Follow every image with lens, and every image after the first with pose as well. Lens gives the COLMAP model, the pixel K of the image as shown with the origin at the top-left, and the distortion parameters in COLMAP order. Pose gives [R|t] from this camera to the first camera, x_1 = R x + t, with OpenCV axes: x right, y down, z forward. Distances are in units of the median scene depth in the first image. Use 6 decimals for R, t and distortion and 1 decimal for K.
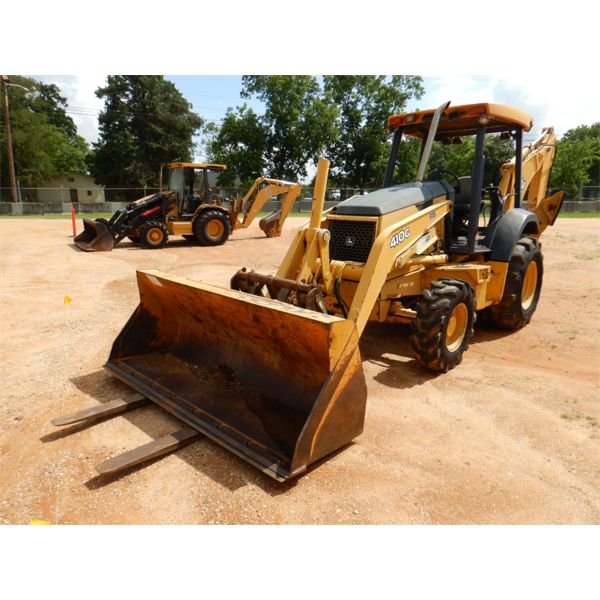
lens RADIAL K [[469.1, 0, 312.8], [0, 469.1, 301.6], [0, 0, 1]] dist [0.040542, -0.018415]
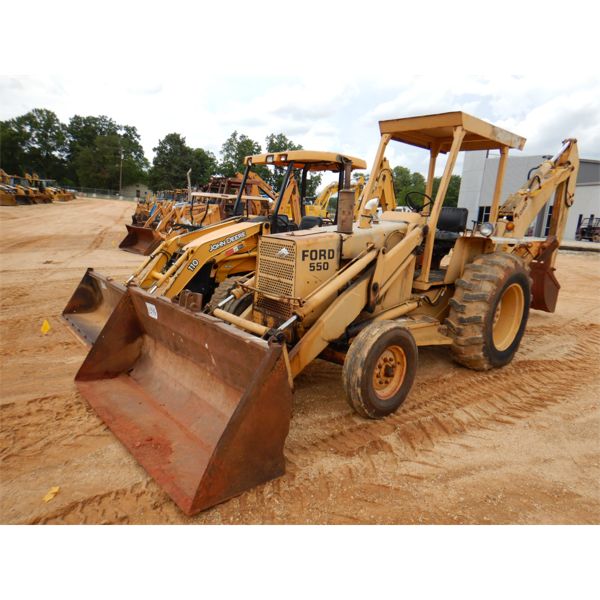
lens RADIAL K [[464.9, 0, 323.3], [0, 464.9, 302.0], [0, 0, 1]] dist [-0.024555, 0.044031]
pose [[0.992743, 0.100930, -0.065375, 0.485770], [-0.102327, 0.994581, -0.018371, 0.203304], [0.063166, 0.024927, 0.997692, -0.968511]]
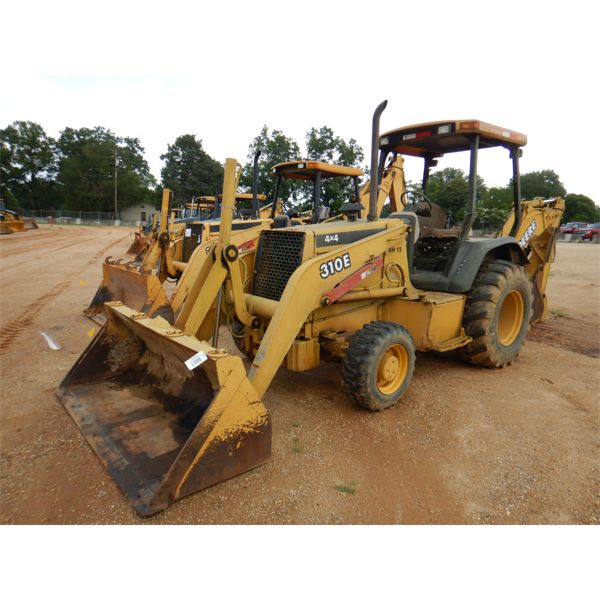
lens RADIAL K [[469.1, 0, 302.2], [0, 469.1, 300.8], [0, 0, 1]] dist [0.040542, -0.018415]
pose [[0.989817, 0.051196, -0.132818, 0.251711], [-0.058274, 0.997050, -0.049963, 0.106349], [0.129868, 0.057194, 0.989880, -0.487713]]
